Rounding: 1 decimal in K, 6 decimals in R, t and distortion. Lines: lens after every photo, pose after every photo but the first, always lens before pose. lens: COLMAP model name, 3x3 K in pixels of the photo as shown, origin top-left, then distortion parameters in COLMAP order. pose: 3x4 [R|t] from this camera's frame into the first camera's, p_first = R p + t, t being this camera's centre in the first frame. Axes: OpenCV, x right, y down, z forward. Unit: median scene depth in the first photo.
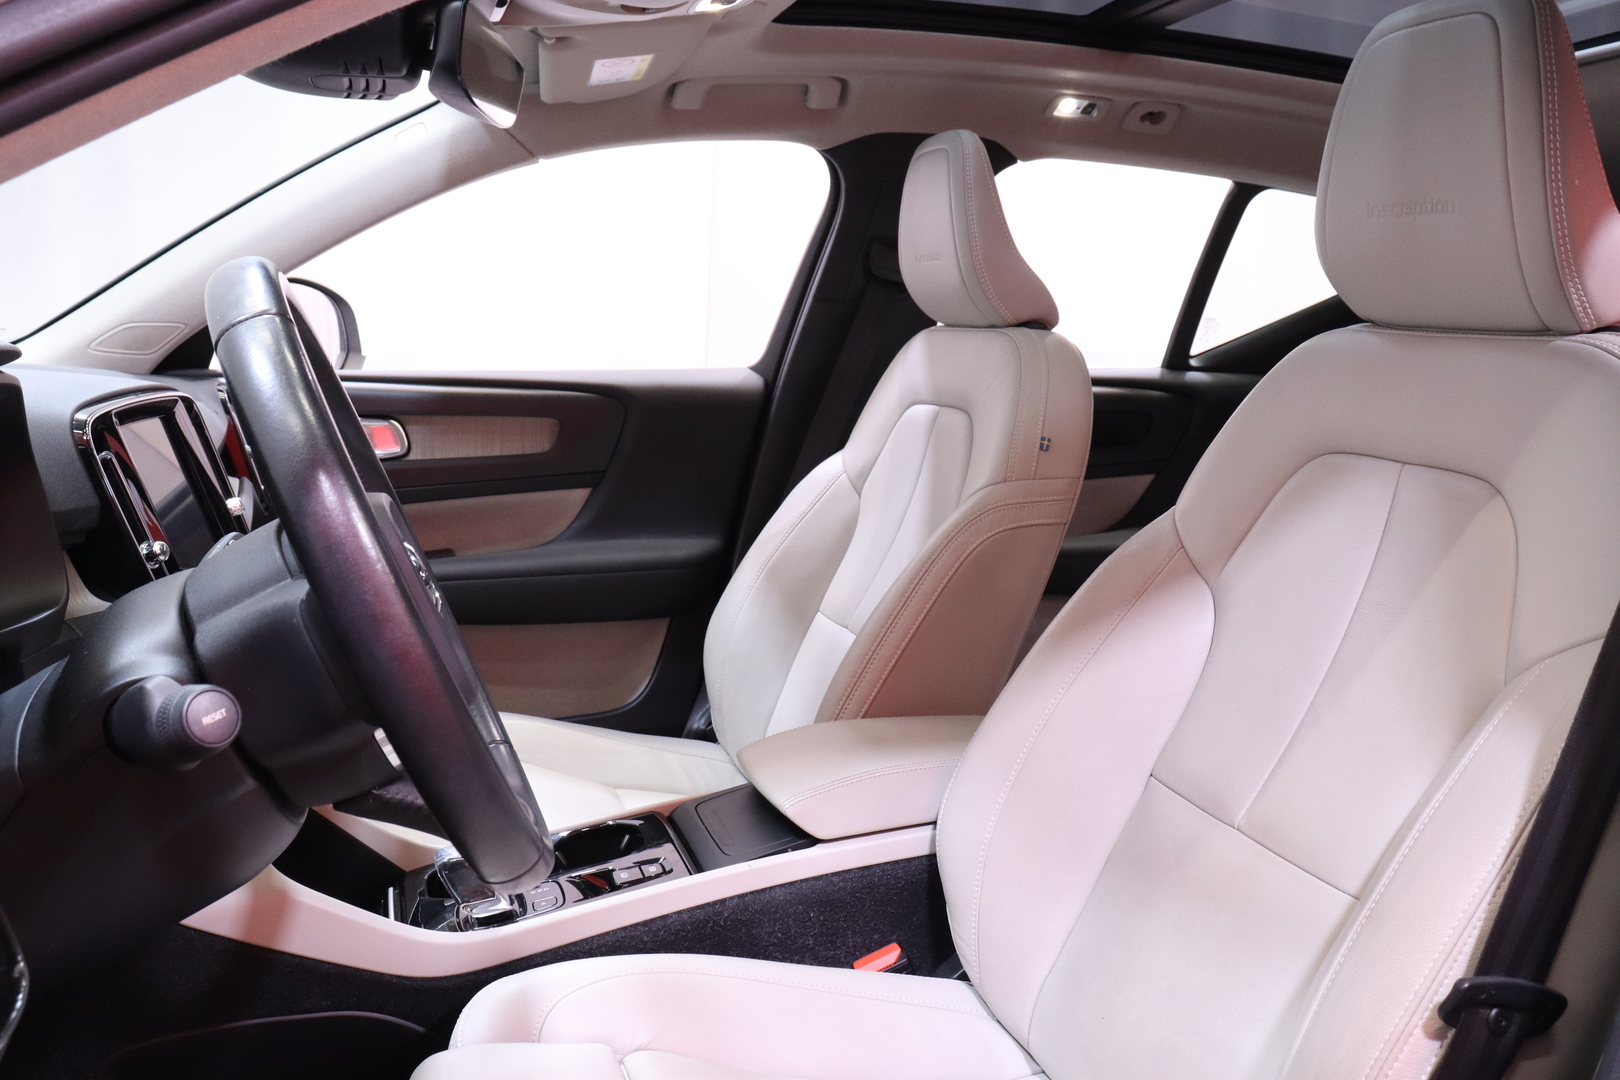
lens RADIAL K [[1361.3, 0, 810.0], [0, 1361.3, 540.0], [0, 0, 1]] dist [-0.113586, 0.003093]
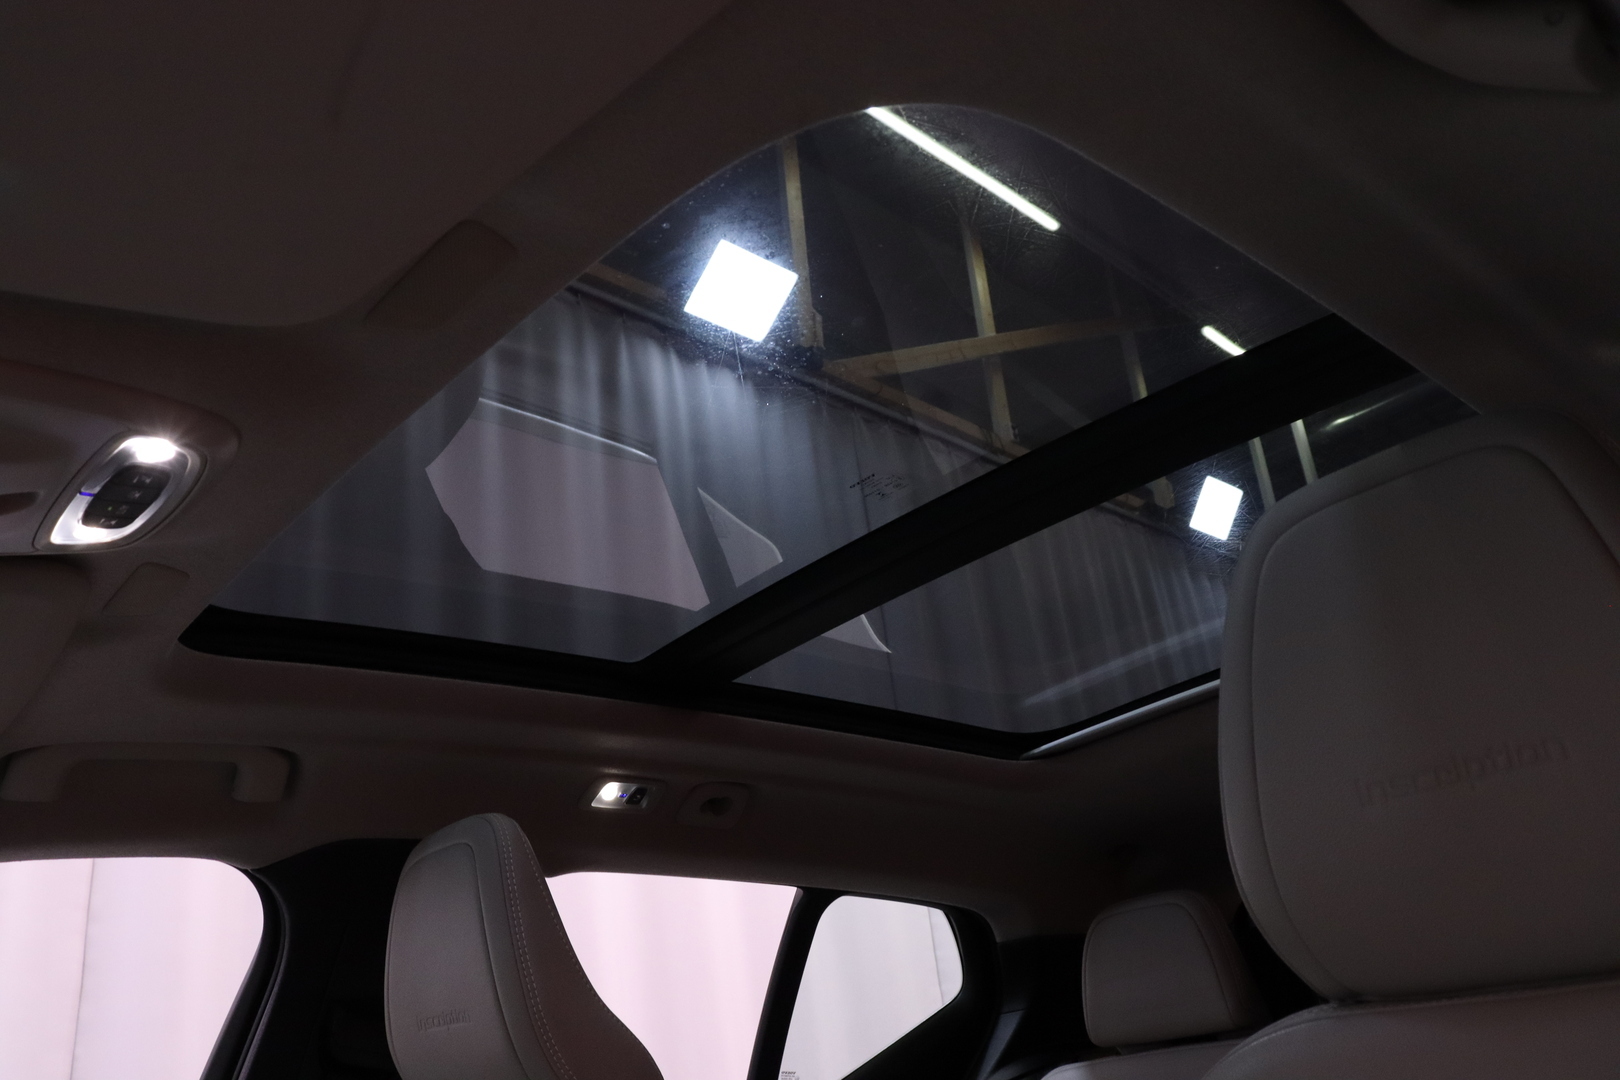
lens RADIAL K [[1361.3, 0, 810.0], [0, 1361.3, 540.0], [0, 0, 1]] dist [-0.113586, 0.003093]
pose [[0.906353, 0.041945, 0.420435, -0.023828], [0.190189, 0.848052, -0.494606, -0.057616], [-0.377297, 0.528250, 0.760657, 0.333410]]
